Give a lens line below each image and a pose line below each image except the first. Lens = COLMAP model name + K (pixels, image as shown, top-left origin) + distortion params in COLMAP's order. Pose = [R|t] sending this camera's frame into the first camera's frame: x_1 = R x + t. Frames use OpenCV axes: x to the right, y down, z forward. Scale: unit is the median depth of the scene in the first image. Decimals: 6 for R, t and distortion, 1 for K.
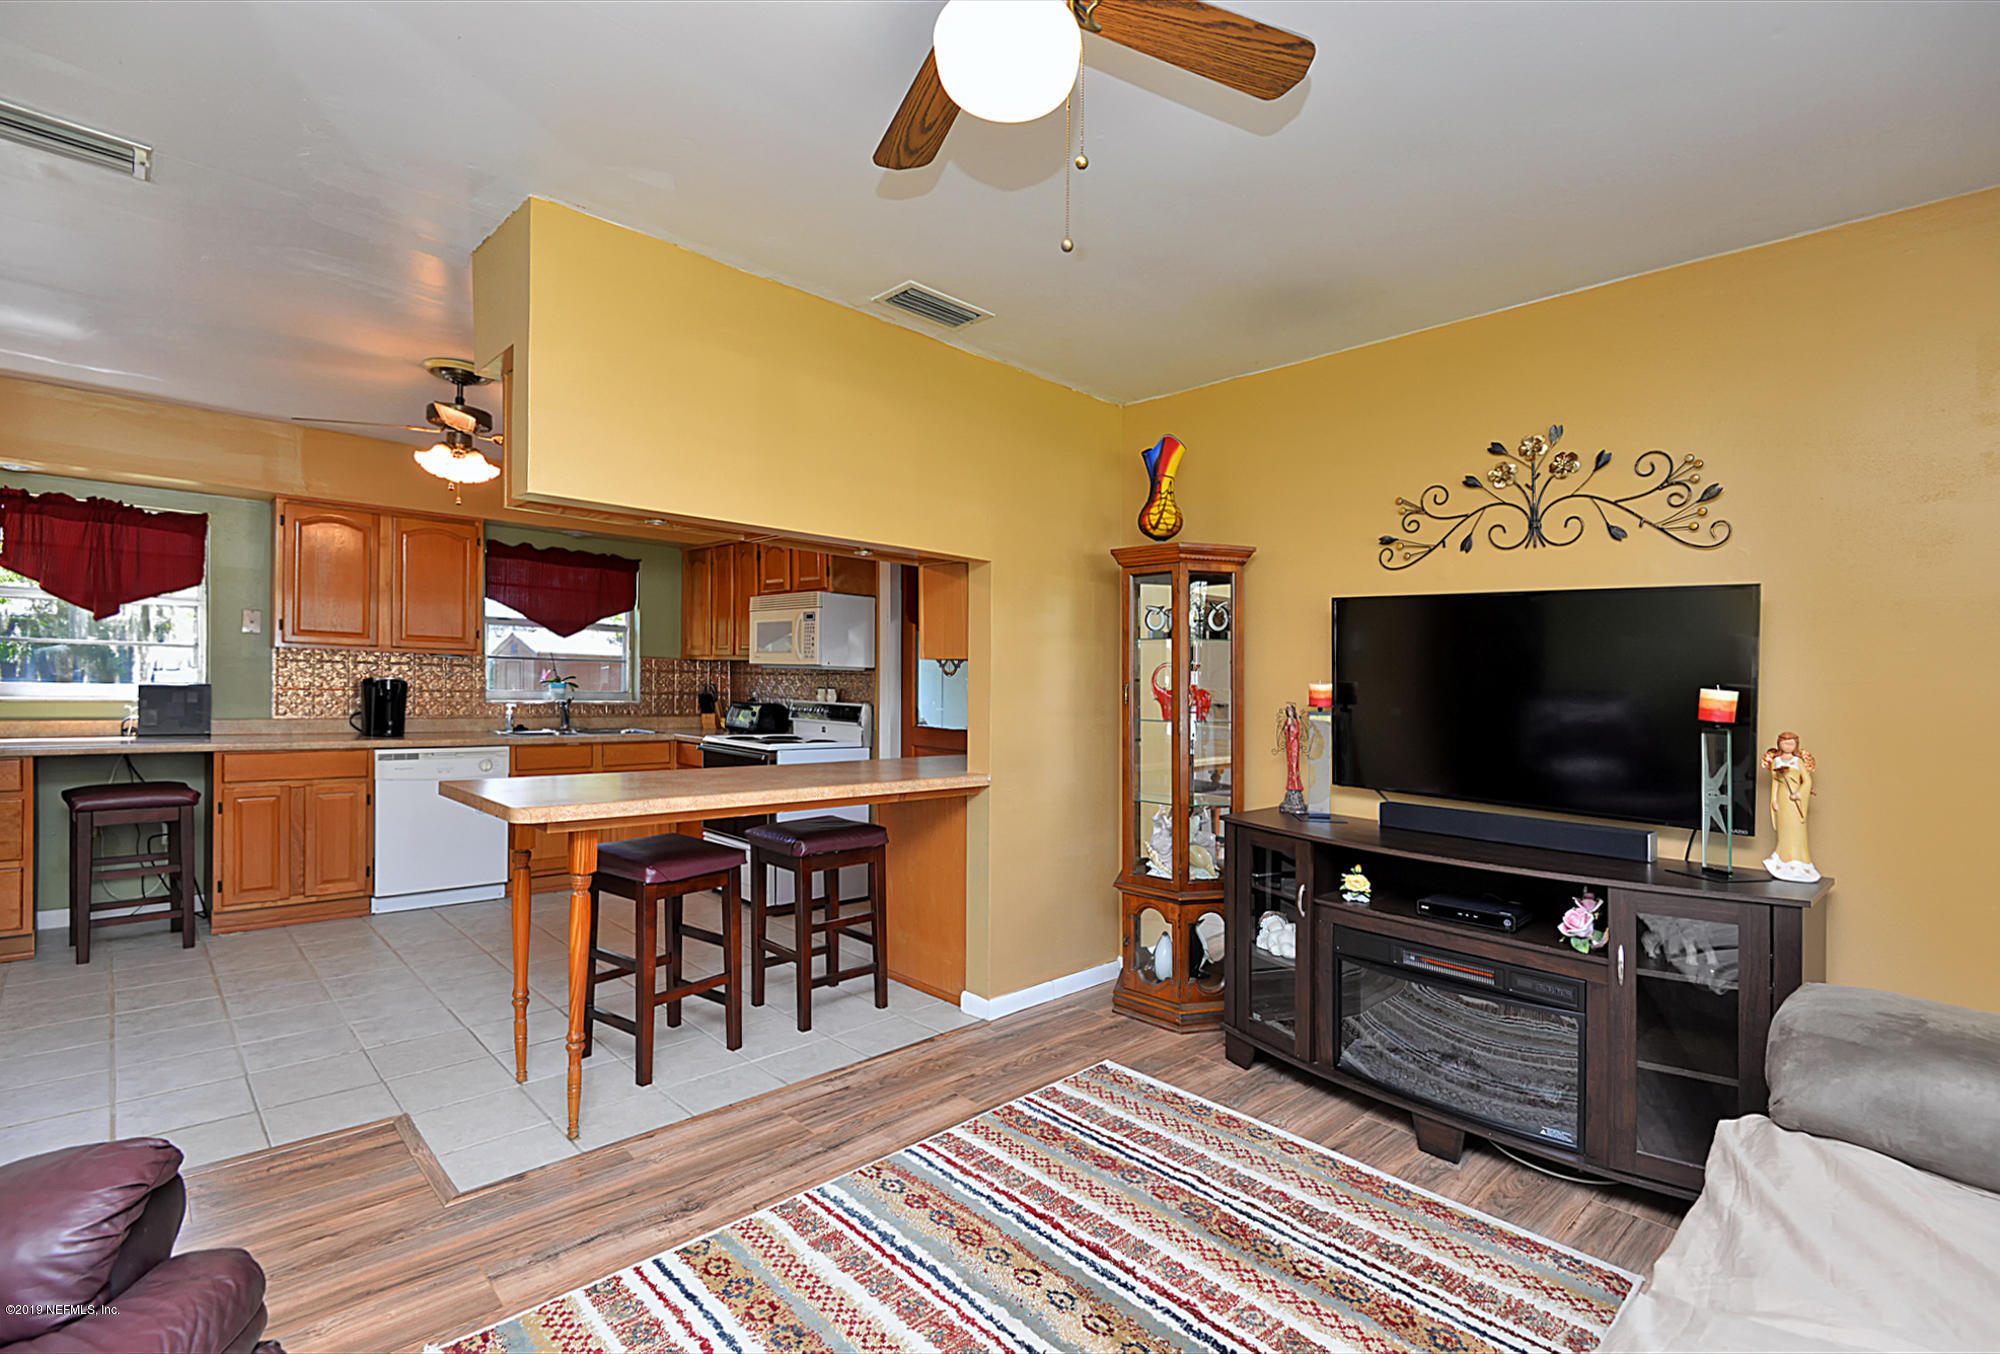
lens RADIAL K [[925.6, 0, 991.6], [0, 925.6, 684.6], [0, 0, 1]] dist [0.046664, -0.039115]
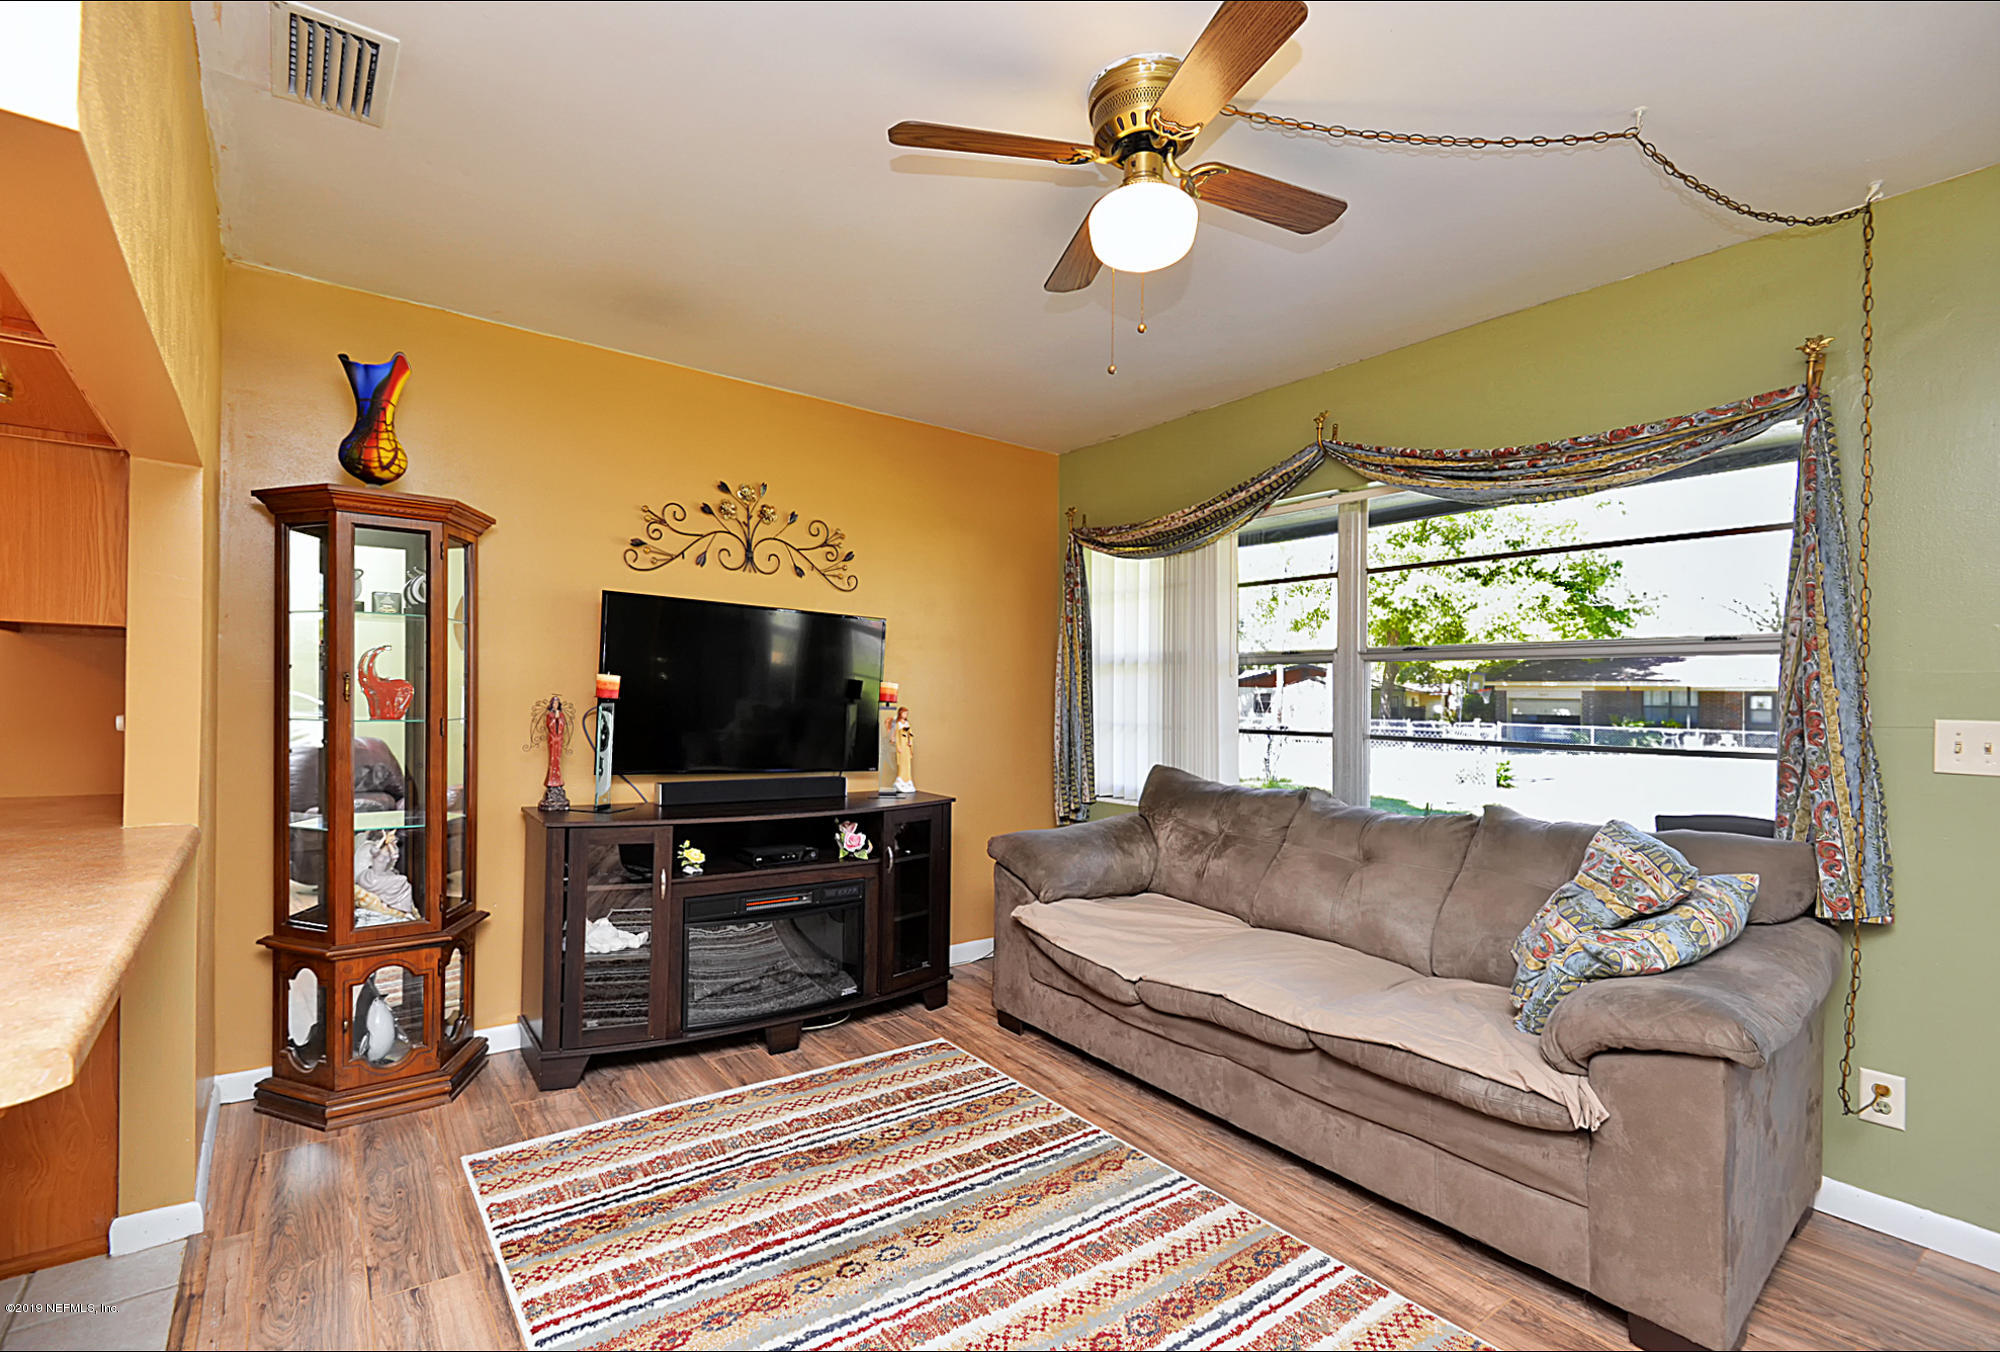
lens RADIAL K [[925.6, 0, 991.6], [0, 925.6, 683.6], [0, 0, 1]] dist [0.046664, -0.039115]
pose [[0.116142, -0.004618, 0.993222, -0.674759], [-0.014320, 0.999877, 0.006323, -0.005485], [-0.993129, -0.014957, 0.116062, 0.530826]]
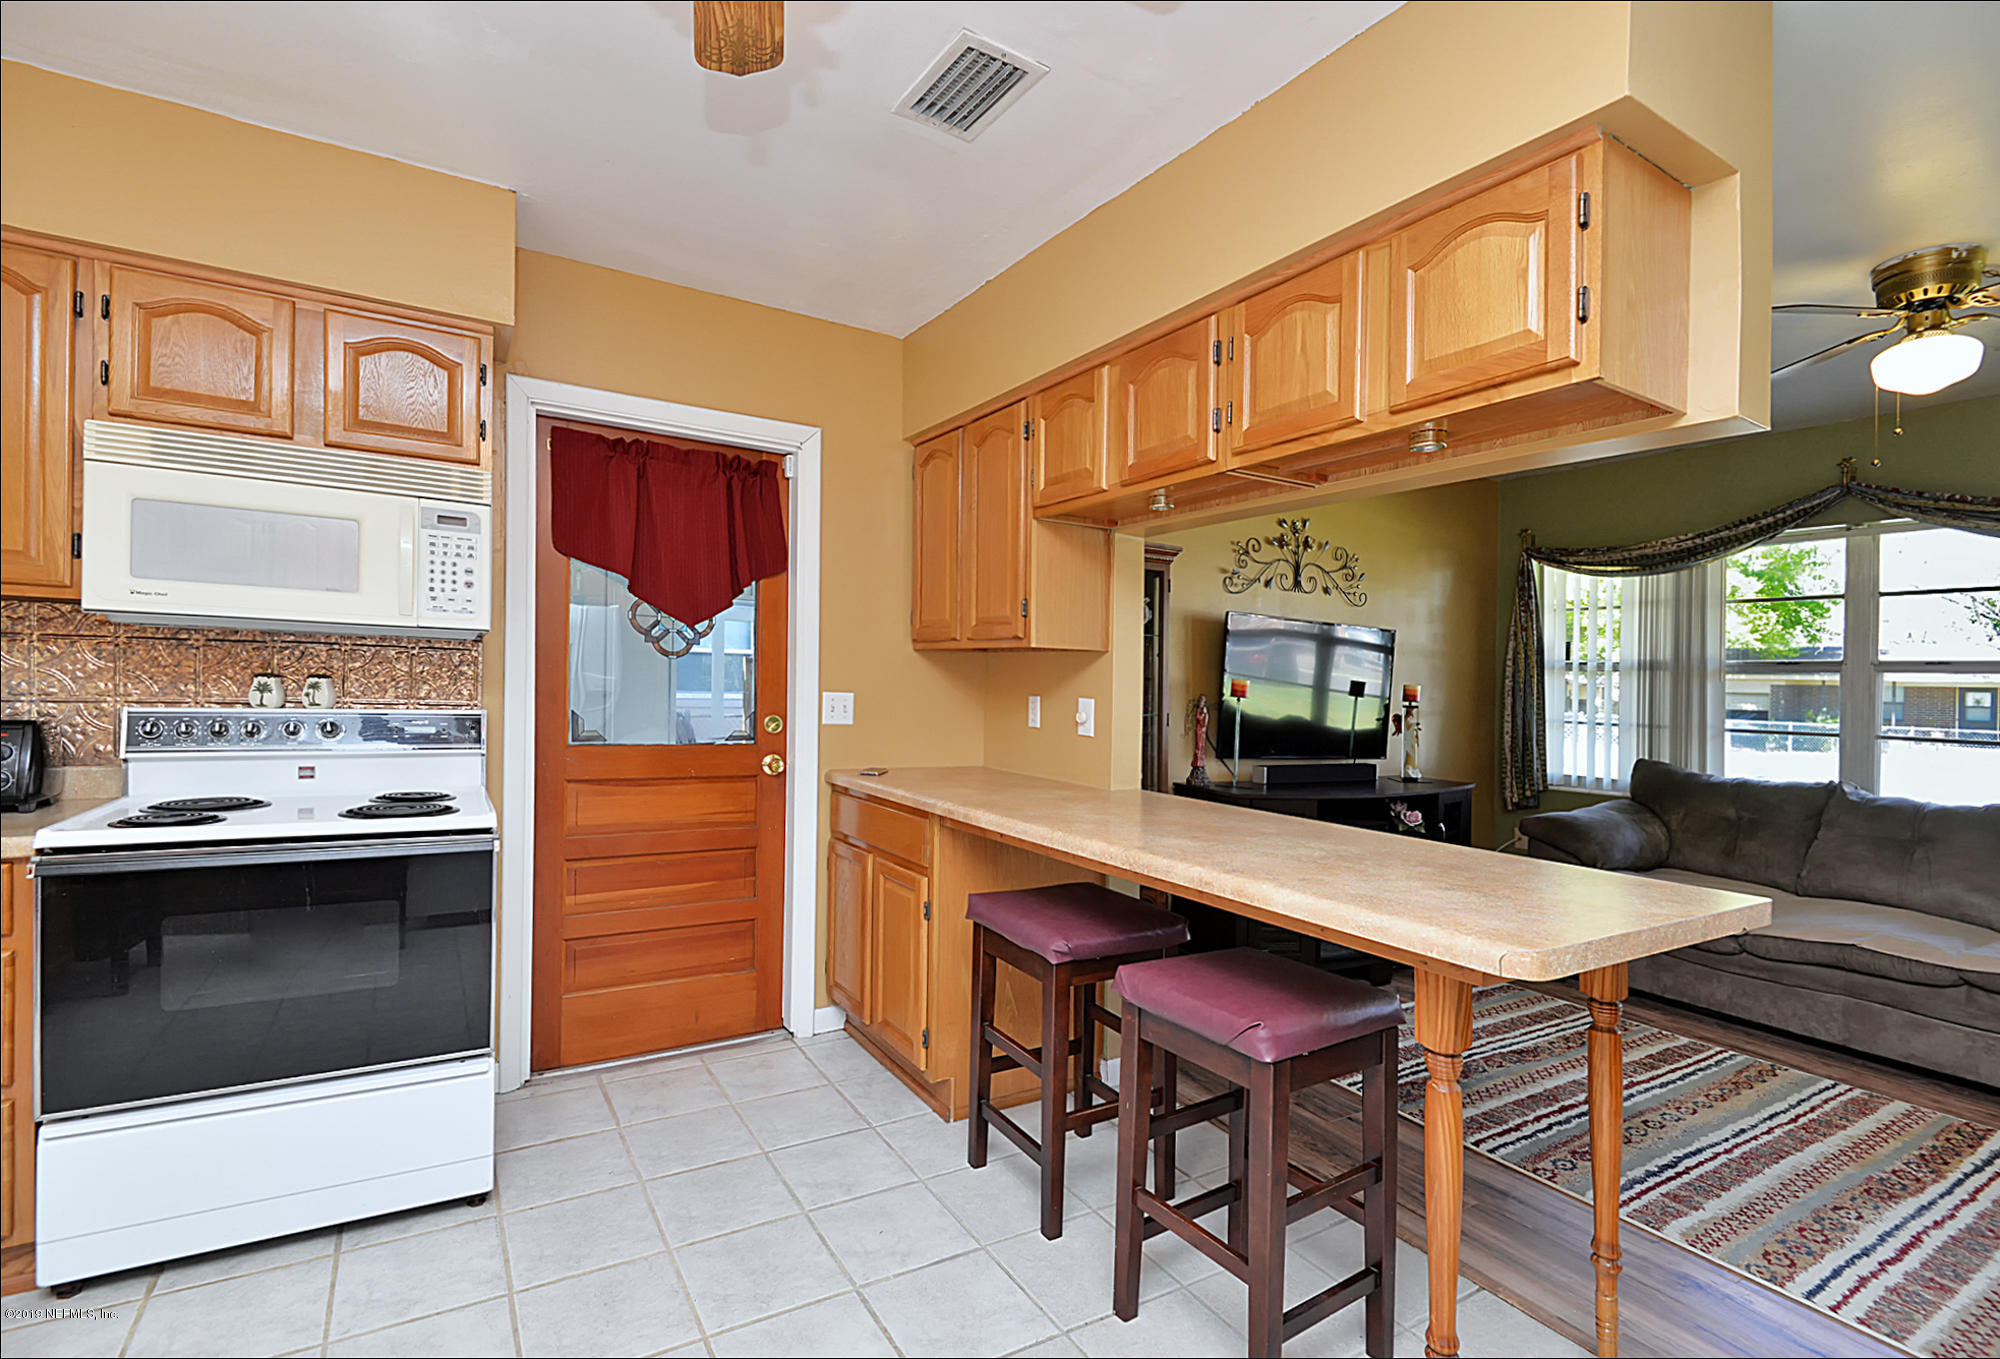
lens RADIAL K [[939.1, 0, 1003.1], [0, 939.1, 670.3], [0, 0, 1]] dist [0.009872, -0.008621]
pose [[0.209460, -0.003313, 0.977812, -1.081544], [-0.020920, 0.999750, 0.007869, -0.018883], [-0.977593, -0.022104, 0.209339, 1.186704]]
